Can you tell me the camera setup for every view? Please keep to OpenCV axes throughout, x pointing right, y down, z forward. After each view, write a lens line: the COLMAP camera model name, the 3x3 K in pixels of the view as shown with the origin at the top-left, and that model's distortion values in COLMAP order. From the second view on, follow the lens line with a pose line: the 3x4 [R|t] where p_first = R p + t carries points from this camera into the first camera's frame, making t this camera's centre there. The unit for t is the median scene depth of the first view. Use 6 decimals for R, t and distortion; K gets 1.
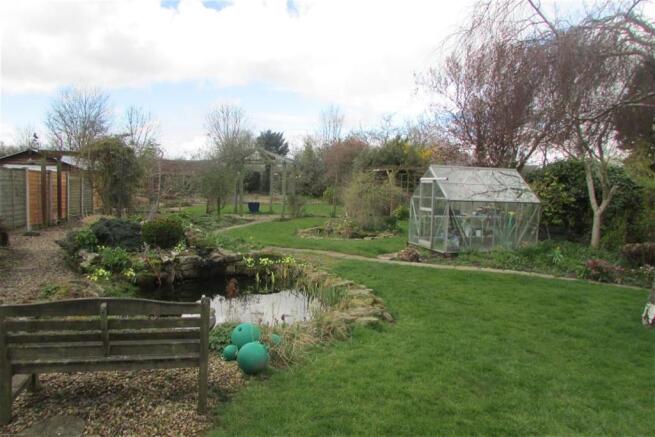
lens RADIAL K [[469.0, 0, 331.1], [0, 469.0, 217.6], [0, 0, 1]] dist [-0.030320, 0.008358]
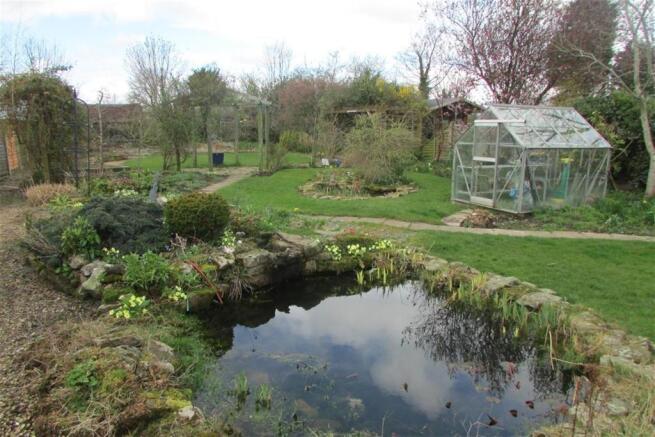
lens RADIAL K [[469.0, 0, 331.1], [0, 469.0, 217.6], [0, 0, 1]] dist [-0.030320, 0.008358]
pose [[0.984348, -0.053884, 0.167795, -0.241270], [0.033253, 0.991797, 0.123424, -0.031607], [-0.173069, -0.115912, 0.978065, 0.289534]]
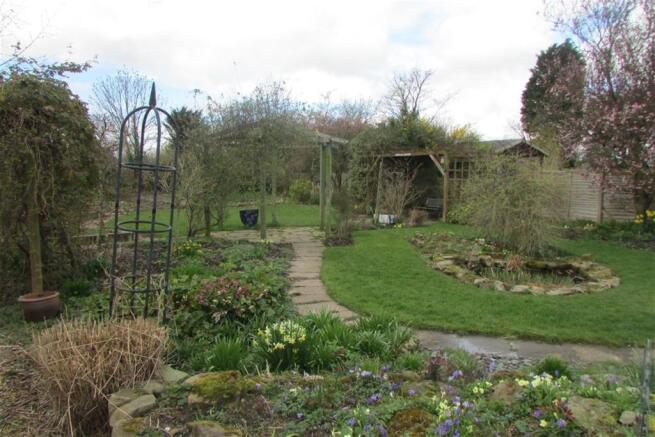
lens RADIAL K [[466.1, 0, 327.5], [0, 466.1, 218.5], [0, 0, 1]] dist [-0.052307, 0.003245]
pose [[0.957544, -0.051886, 0.283580, -0.526725], [0.044642, 0.998492, 0.031953, -0.079594], [-0.284810, -0.017936, 0.958416, 0.857453]]
